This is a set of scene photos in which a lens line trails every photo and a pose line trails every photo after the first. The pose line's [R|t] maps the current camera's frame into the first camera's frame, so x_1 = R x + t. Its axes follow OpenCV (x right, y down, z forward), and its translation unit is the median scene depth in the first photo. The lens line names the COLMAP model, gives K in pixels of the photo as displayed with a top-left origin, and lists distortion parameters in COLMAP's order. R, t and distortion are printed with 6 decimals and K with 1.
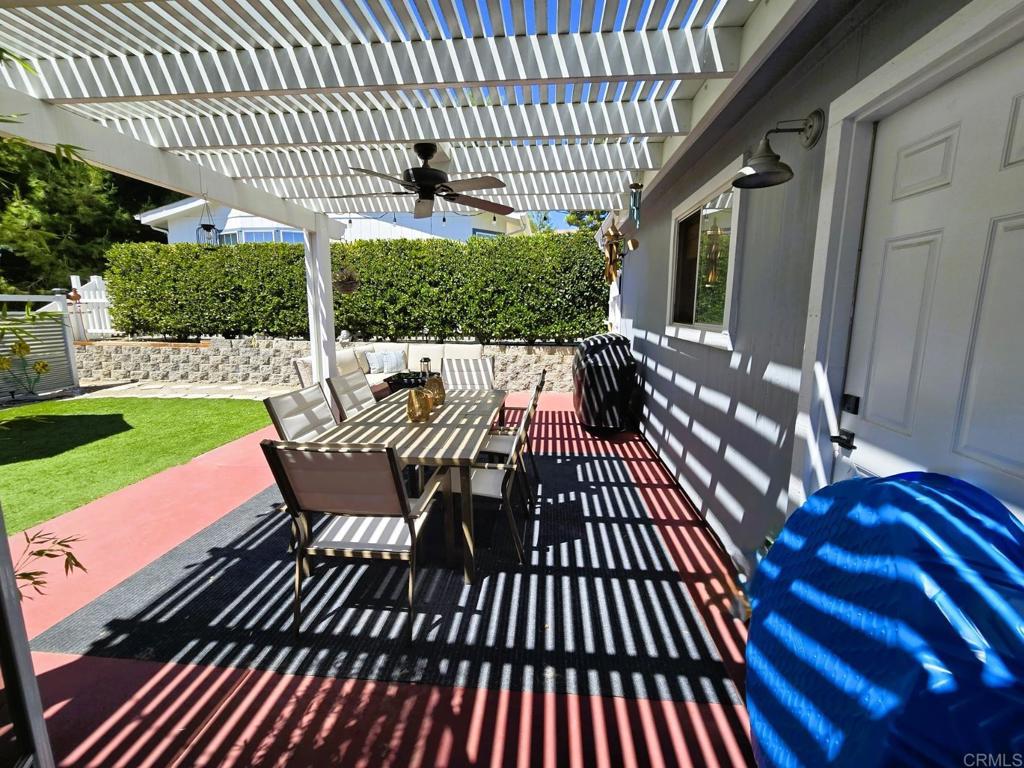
lens RADIAL K [[422.0, 0, 509.1], [0, 422.0, 370.2], [0, 0, 1]] dist [-0.014116, 0.005177]
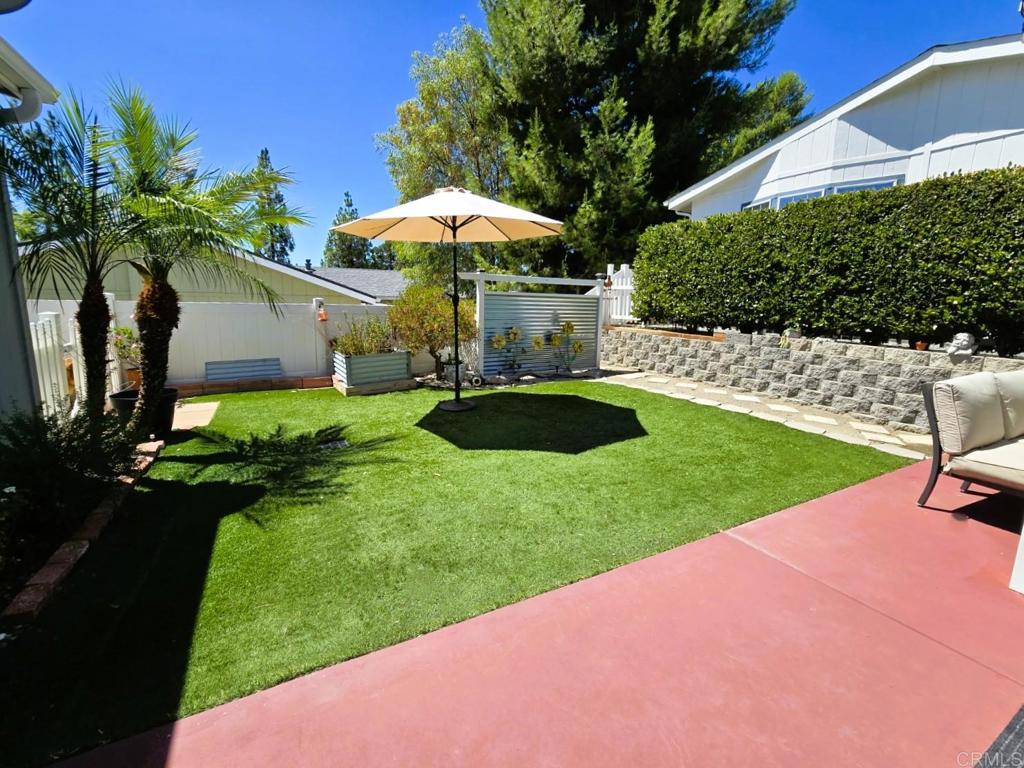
lens RADIAL K [[422.0, 0, 509.1], [0, 422.0, 370.2], [0, 0, 1]] dist [-0.014116, 0.005177]
pose [[0.545275, 0.140782, -0.826351, -0.265217], [-0.143538, 0.986917, 0.073422, -0.001962], [0.825876, 0.078578, 0.558349, 0.216305]]
